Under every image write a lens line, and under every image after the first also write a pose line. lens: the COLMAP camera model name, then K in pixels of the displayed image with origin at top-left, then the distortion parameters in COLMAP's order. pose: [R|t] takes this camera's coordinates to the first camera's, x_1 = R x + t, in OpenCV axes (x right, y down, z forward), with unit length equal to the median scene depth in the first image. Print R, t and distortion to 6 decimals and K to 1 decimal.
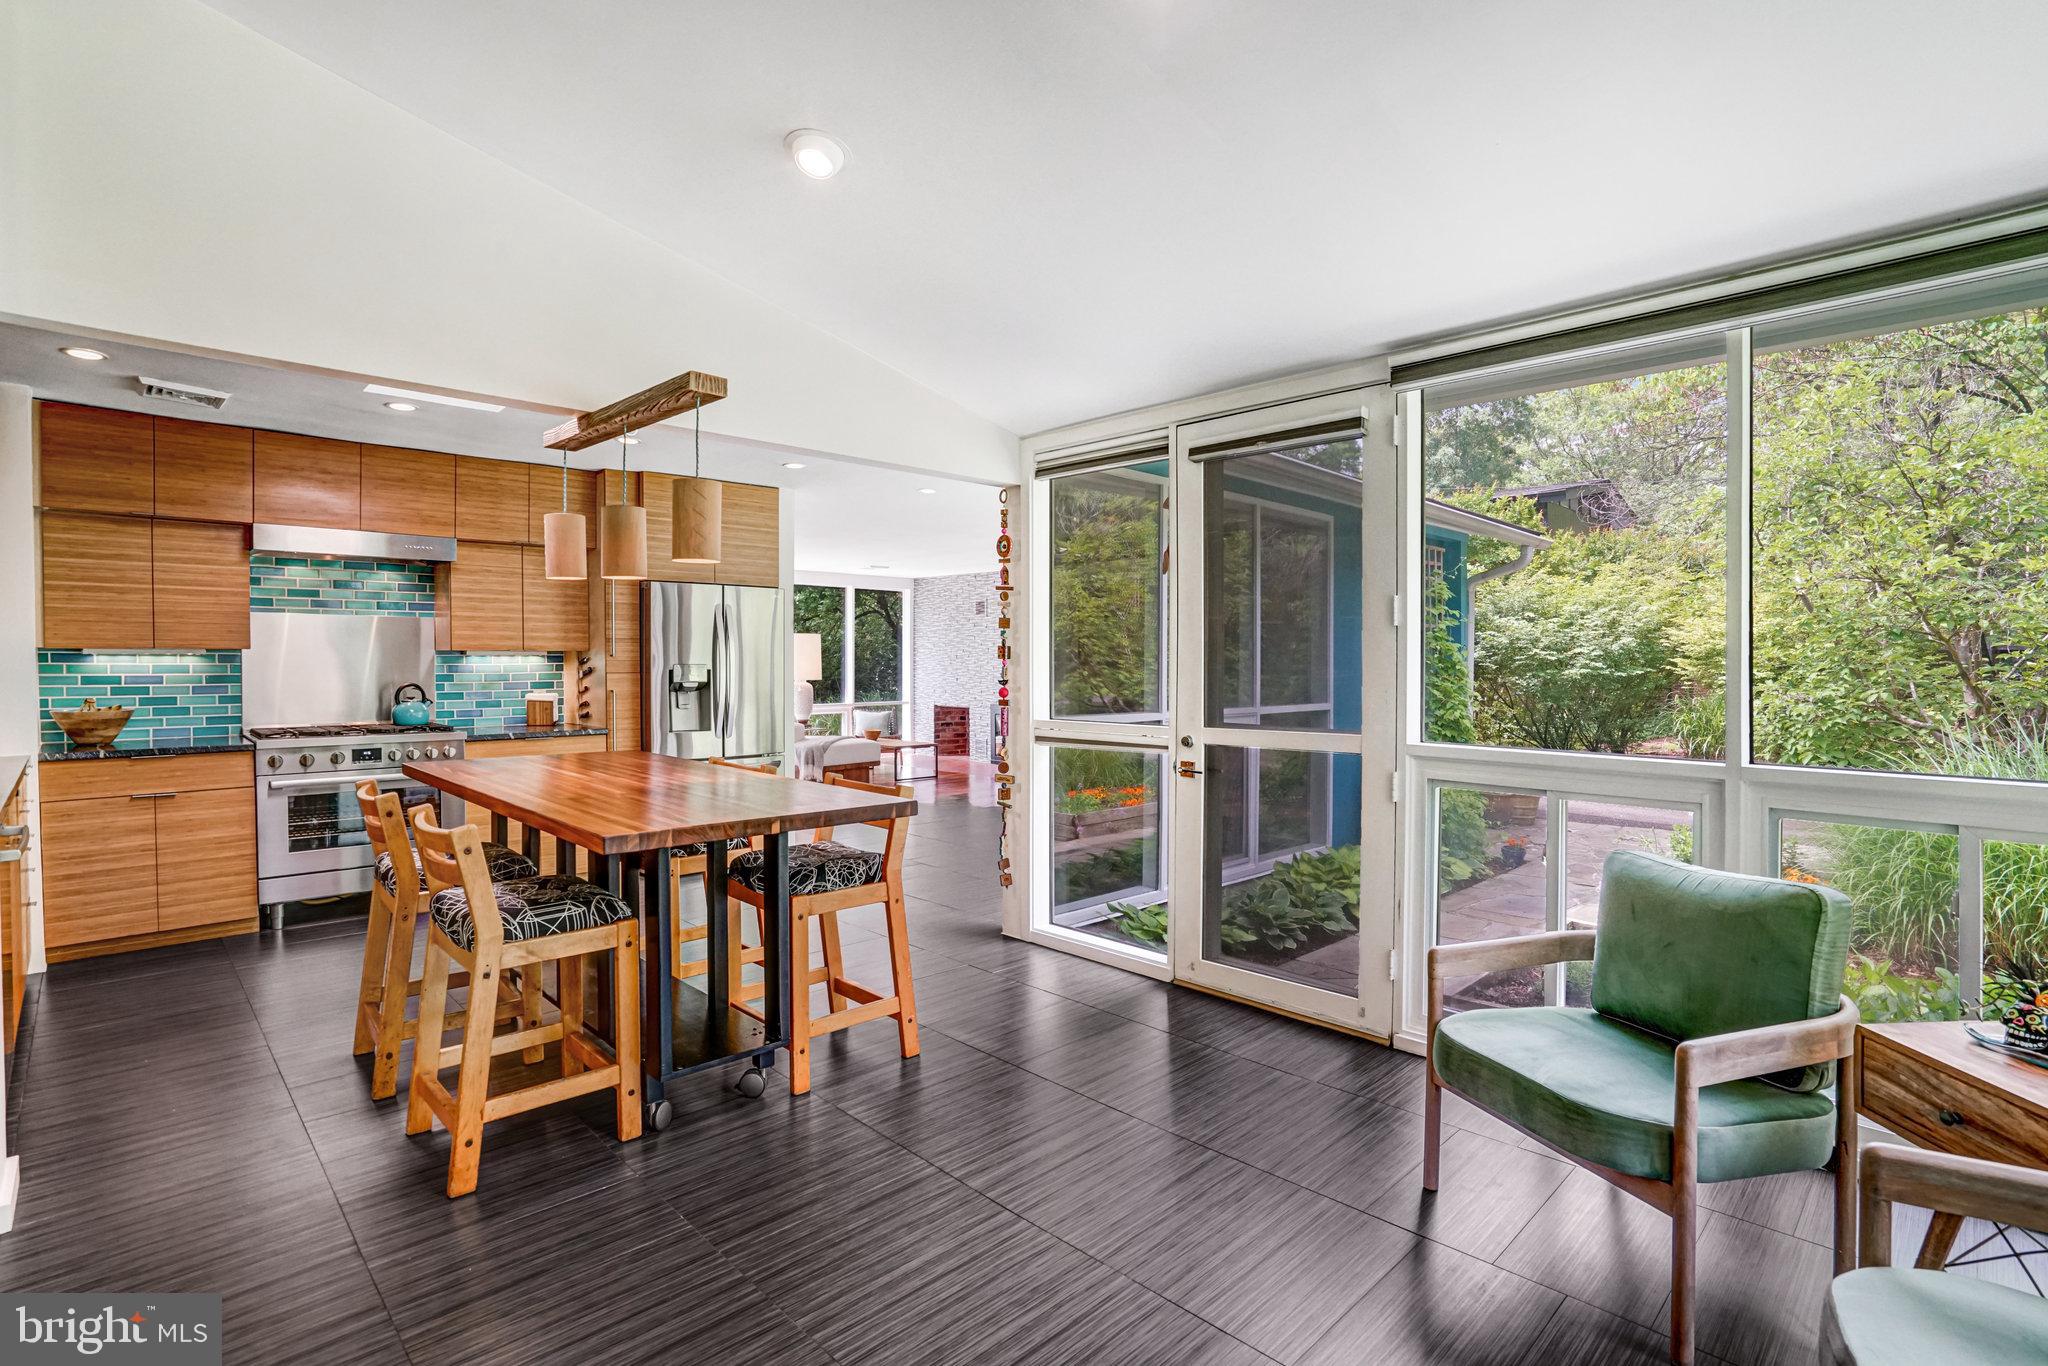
lens RADIAL K [[994.7, 0, 980.8], [0, 994.7, 679.6], [0, 0, 1]] dist [-0.014352, -0.000048]
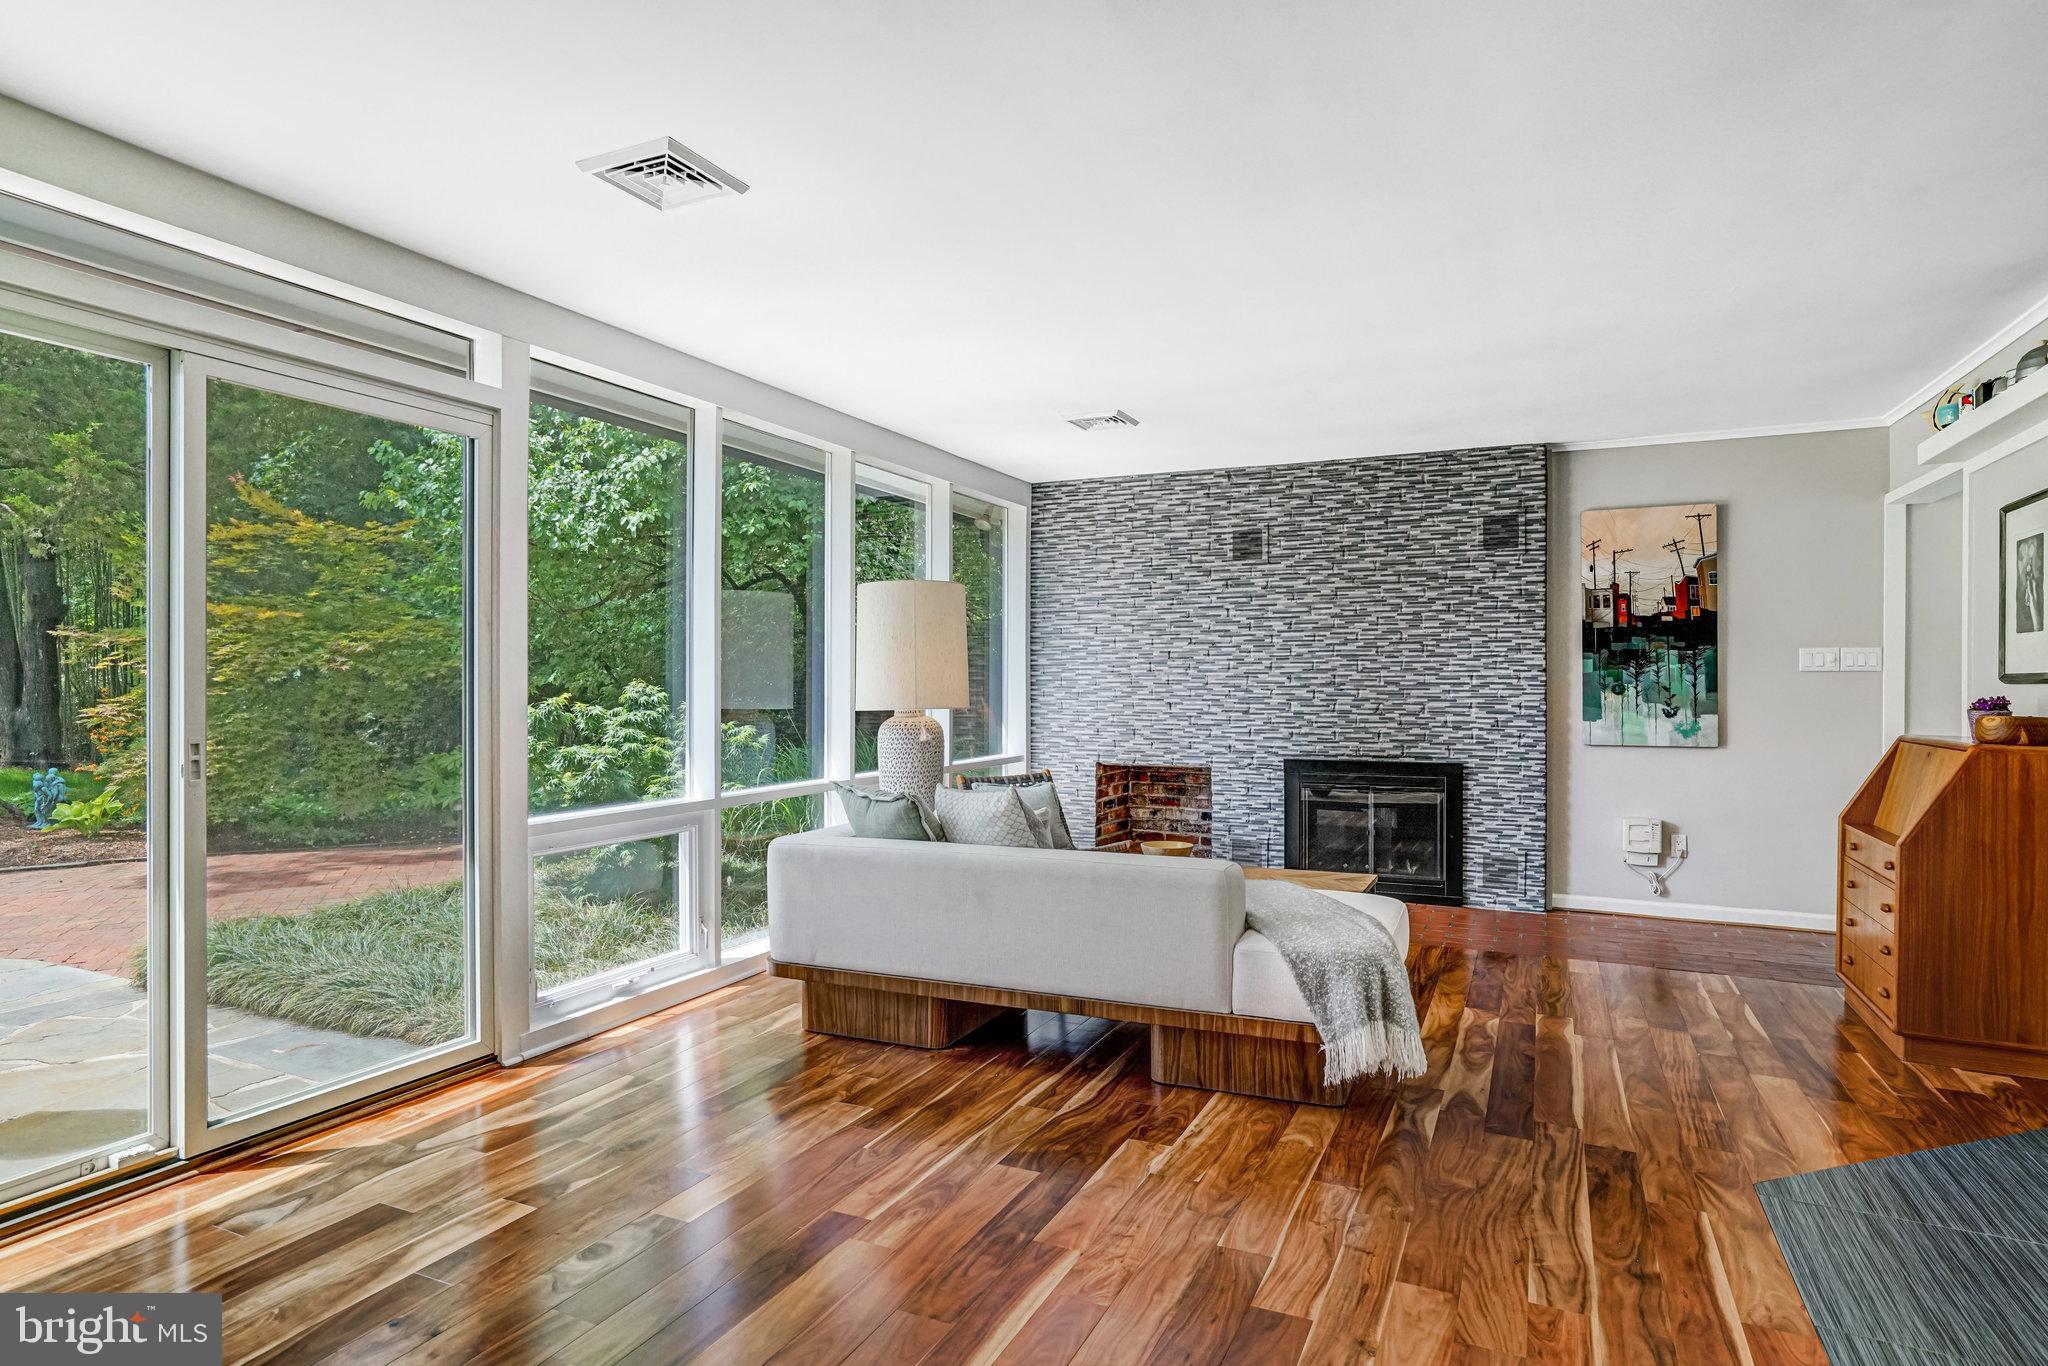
lens RADIAL K [[1140.7, 0, 1024.0], [0, 1140.7, 683.0], [0, 0, 1]] dist [-0.049489, 0.080852]
pose [[0.924340, -0.001320, 0.381568, -0.625660], [0.008228, 0.999830, -0.016474, -0.005042], [-0.381482, 0.018368, 0.924194, 1.225690]]
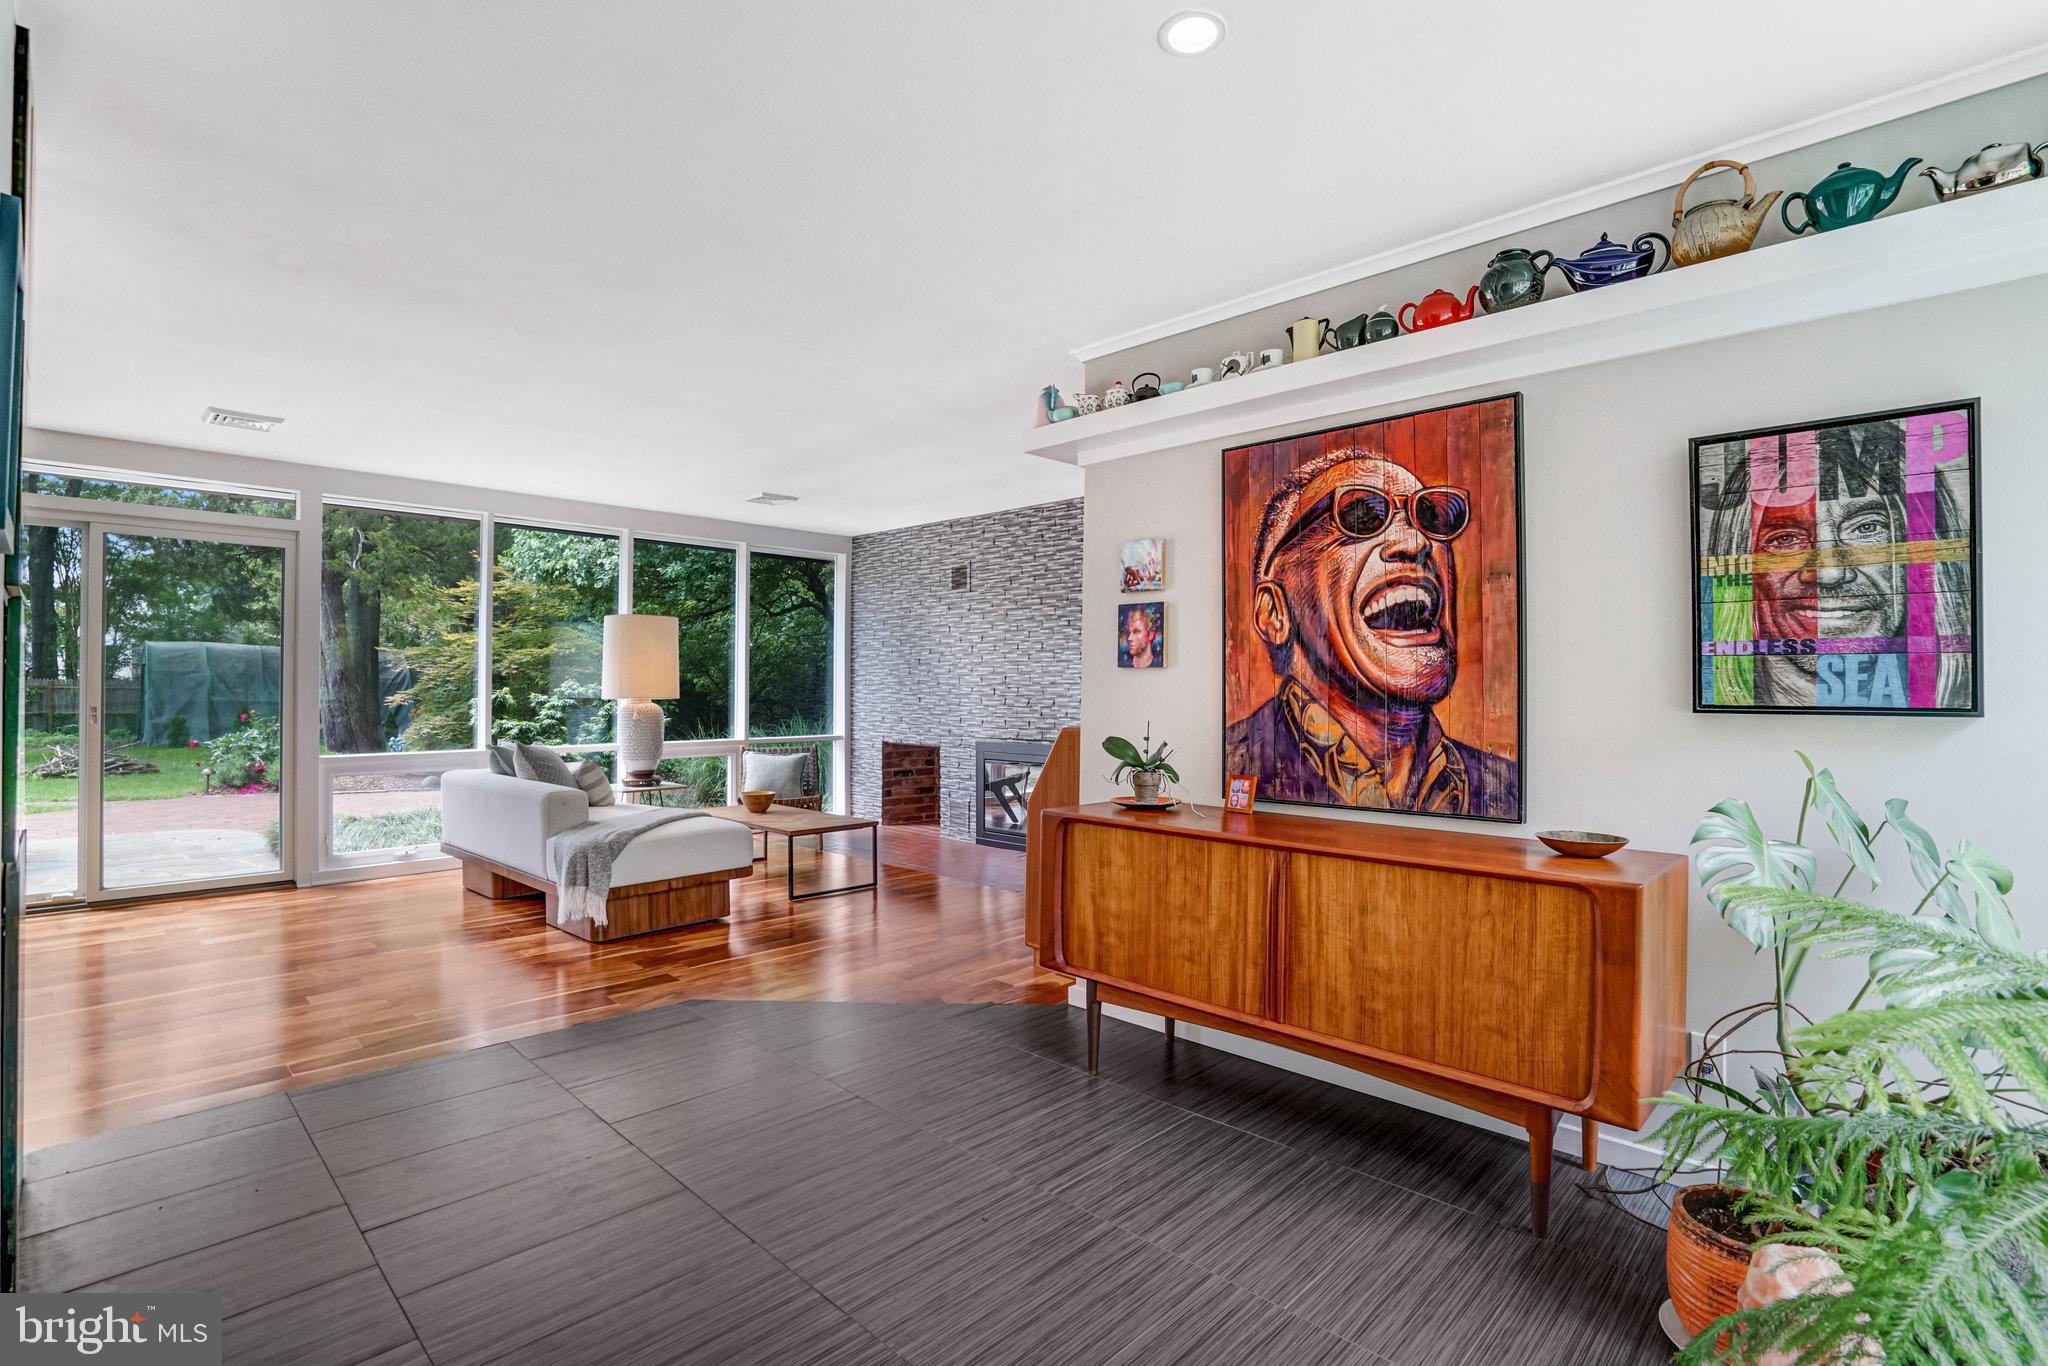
lens RADIAL K [[969.4, 0, 1016.9], [0, 969.4, 682.2], [0, 0, 1]] dist [-0.045080, 0.015173]
pose [[0.997901, 0.003213, 0.064673, -0.007198], [-0.001724, 0.999732, -0.023069, 0.006288], [-0.064729, 0.022909, 0.997640, 0.925300]]
